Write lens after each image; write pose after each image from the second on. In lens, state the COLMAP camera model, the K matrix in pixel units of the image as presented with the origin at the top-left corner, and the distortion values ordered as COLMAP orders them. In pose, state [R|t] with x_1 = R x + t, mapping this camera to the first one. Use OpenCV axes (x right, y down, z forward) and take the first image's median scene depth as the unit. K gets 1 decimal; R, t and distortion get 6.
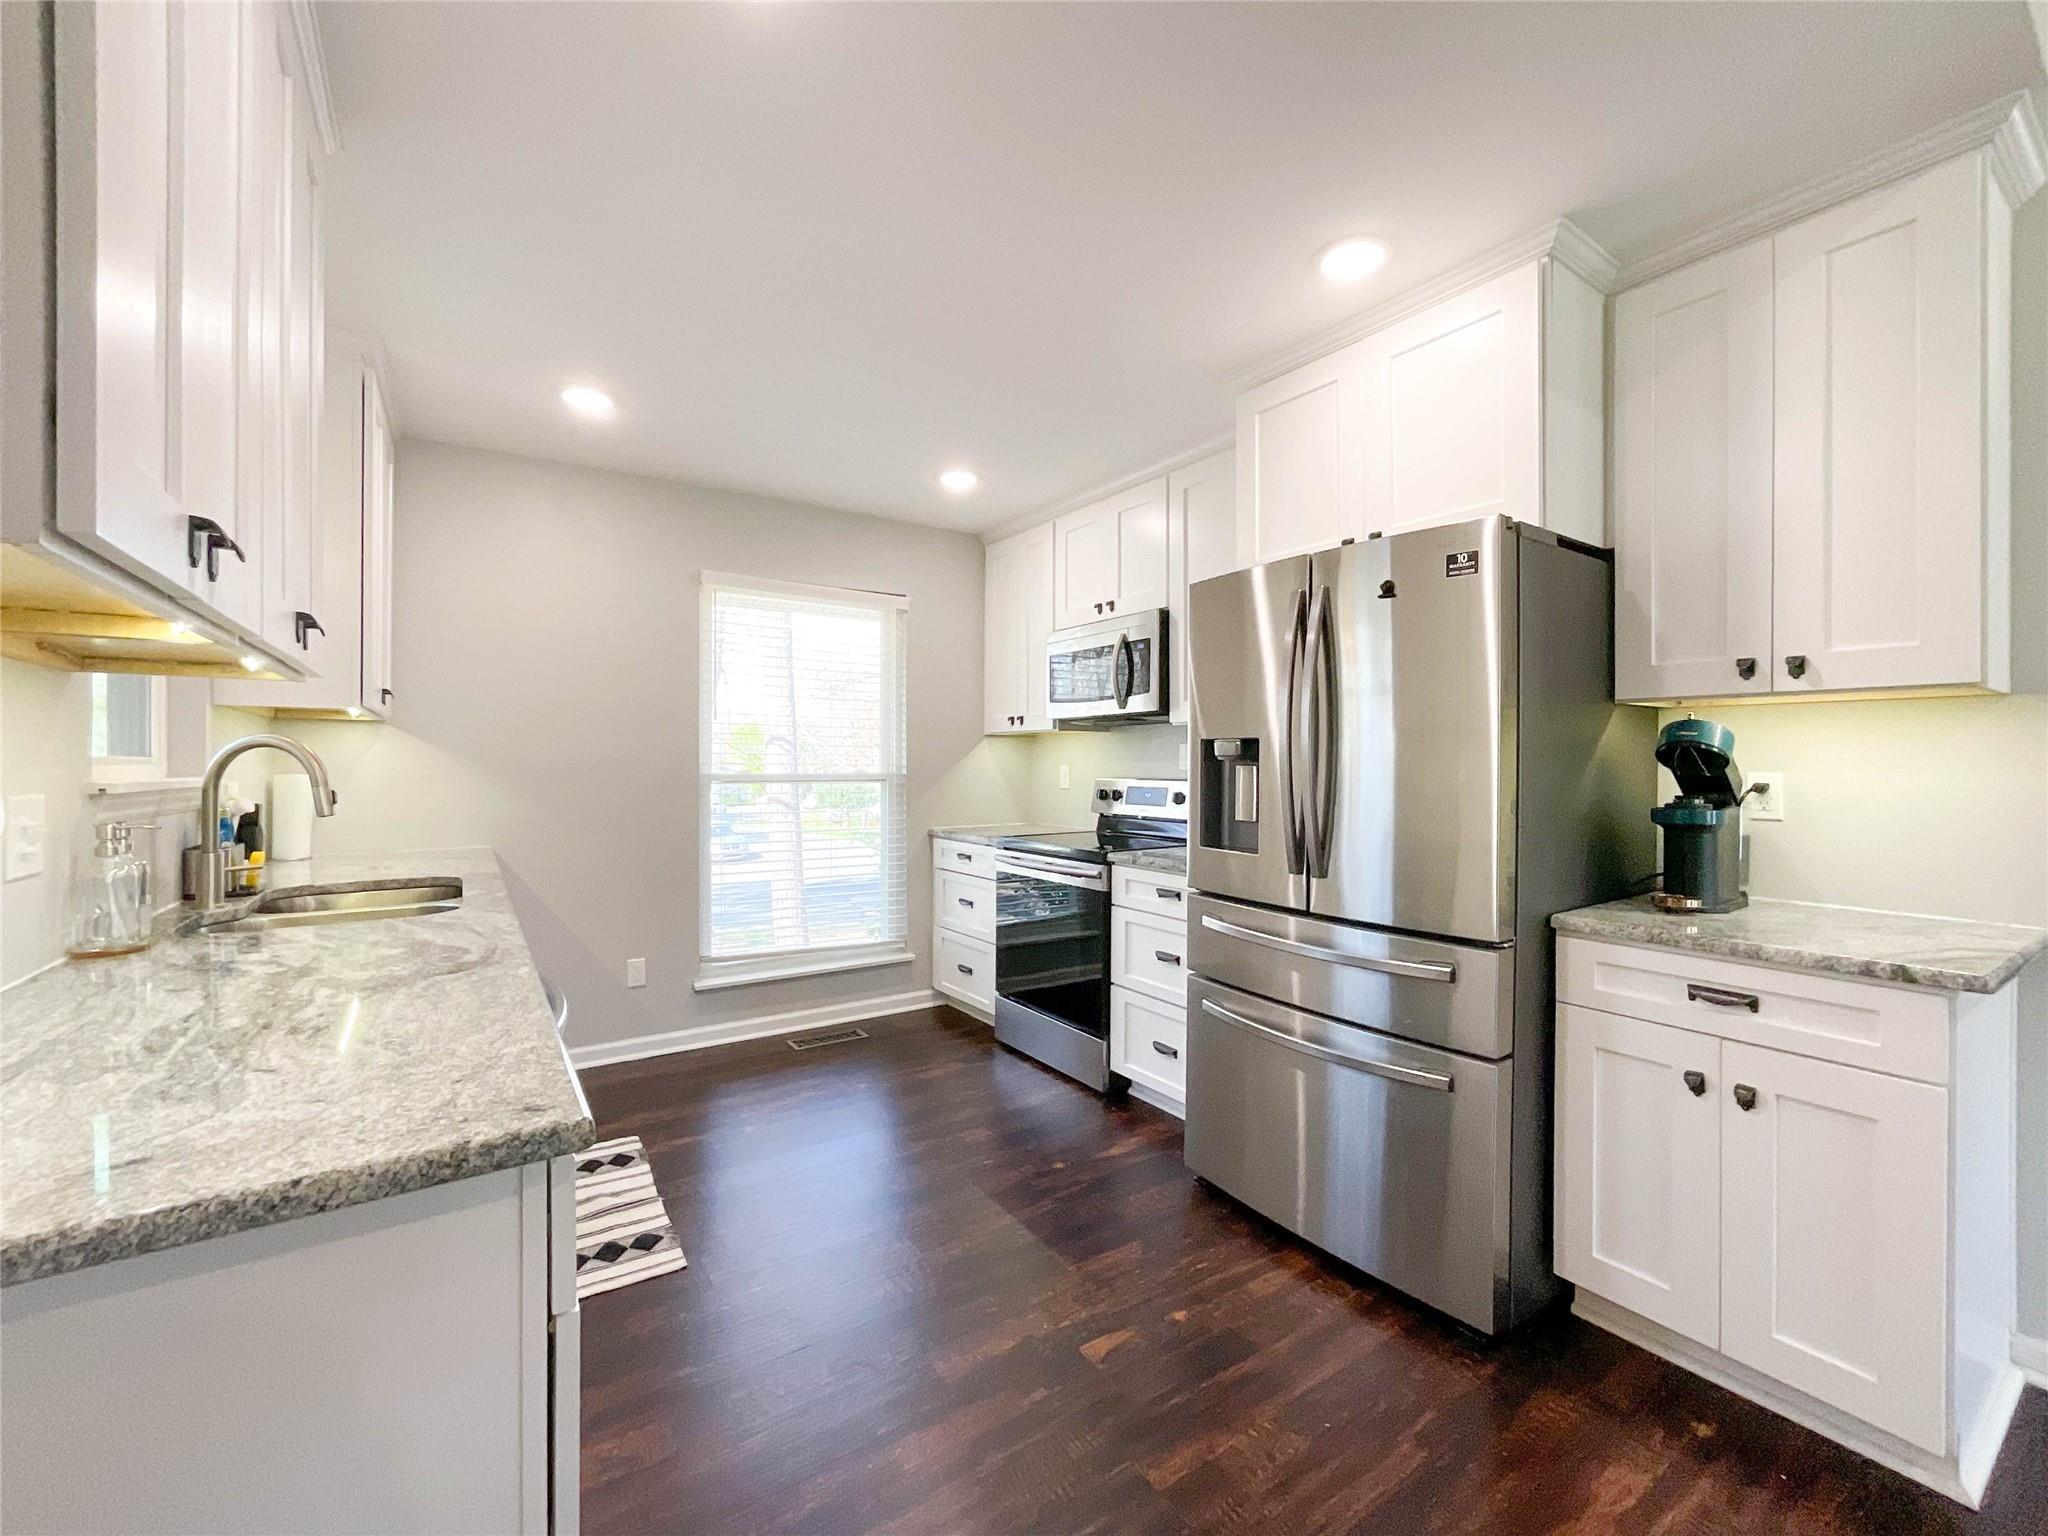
lens RADIAL K [[837.3, 0, 1050.5], [0, 837.3, 766.0], [0, 0, 1]] dist [0.001423, 0.000322]
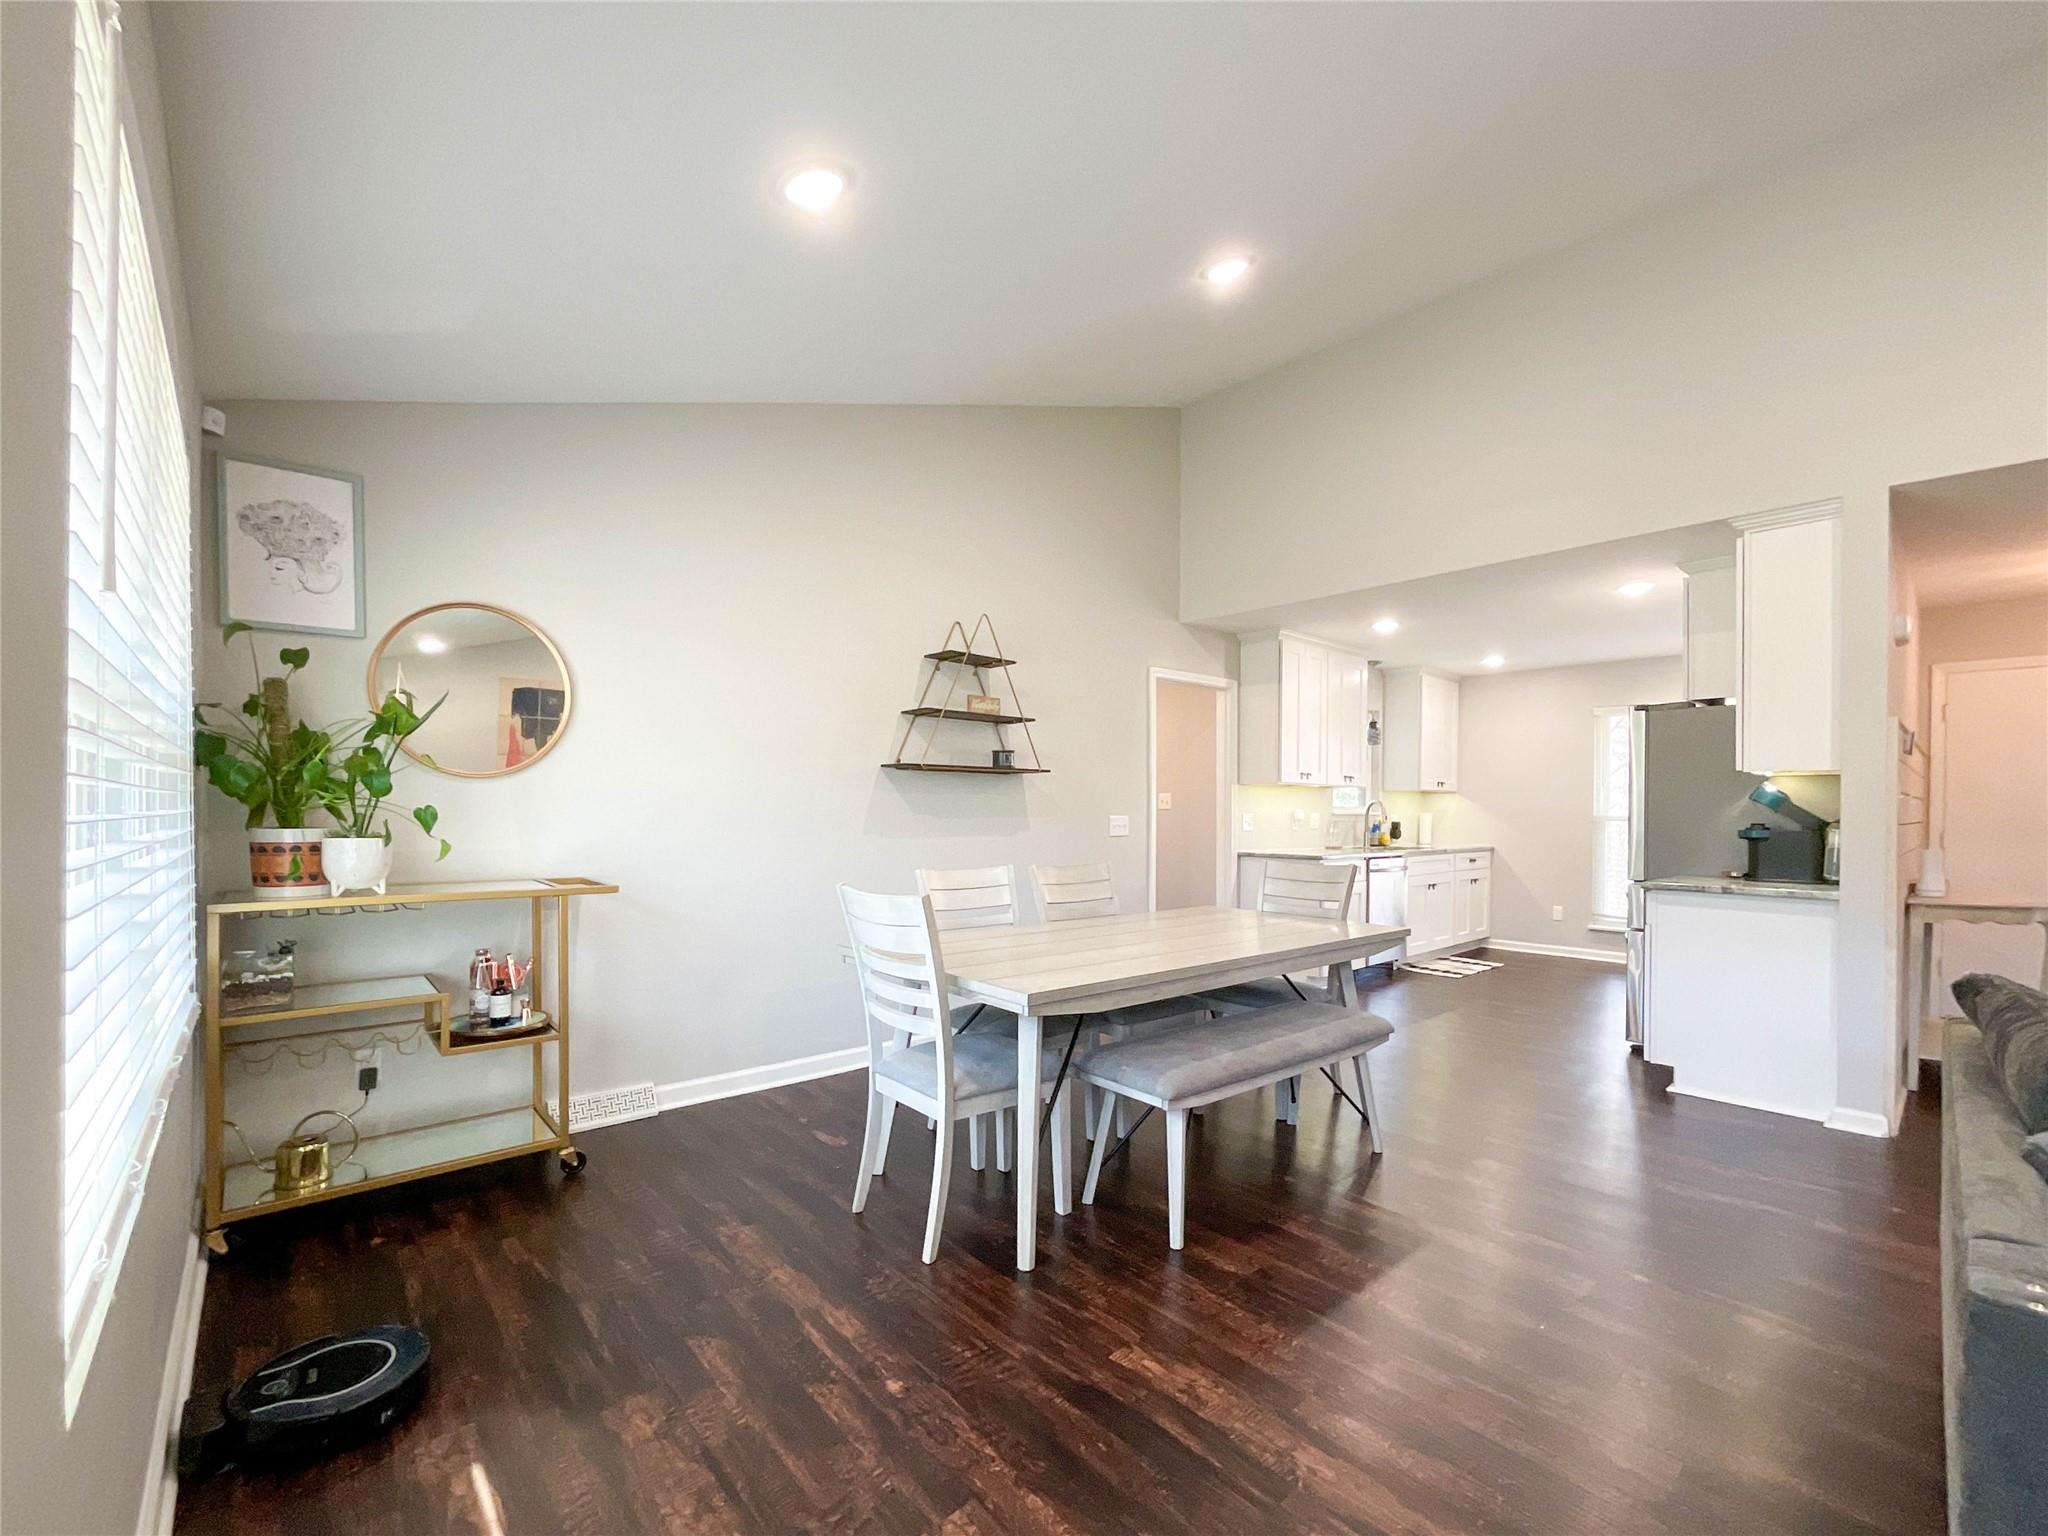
lens RADIAL K [[854.6, 0, 1030.1], [0, 854.6, 835.4], [0, 0, 1]] dist [-0.026019, 0.014317]
pose [[0.118125, 0.027629, -0.992614, 3.745523], [-0.010240, 0.999594, 0.026604, 0.042438], [0.992946, 0.007022, 0.118359, -1.396423]]
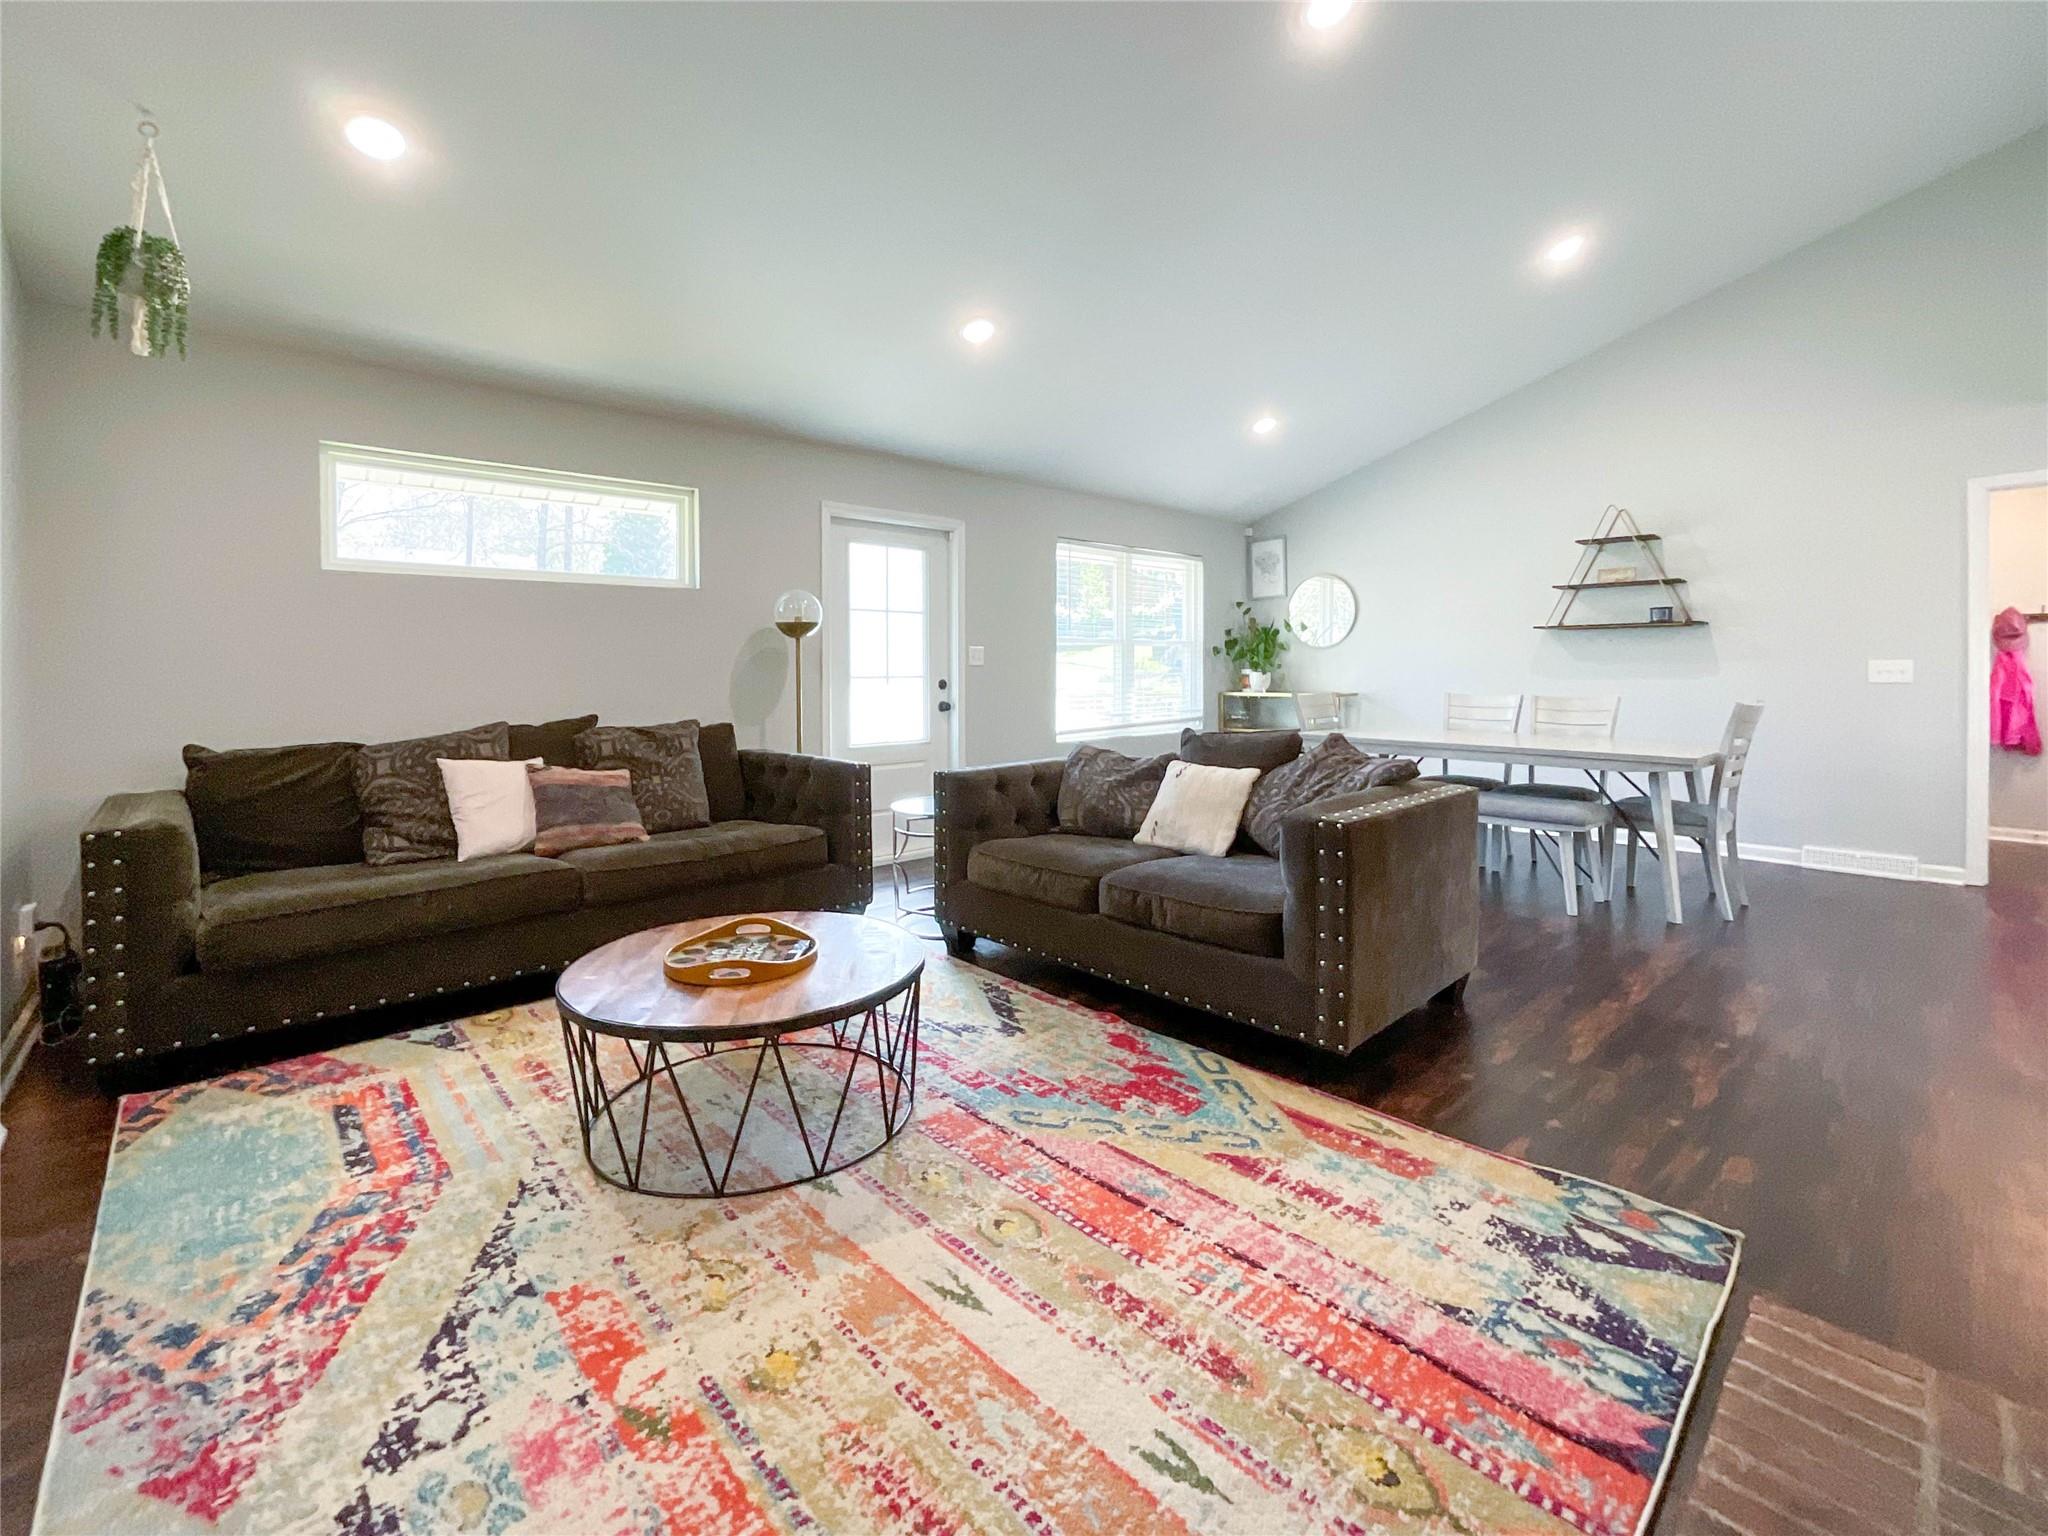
lens RADIAL K [[854.1, 0, 1024.0], [0, 854.1, 768.0], [0, 0, 1]] dist [-0.009959, 0.000036]
pose [[-0.990716, 0.017694, -0.134790, 3.881987], [0.002149, 0.993408, 0.114611, 0.083240], [0.135929, 0.113258, -0.984224, 2.499626]]
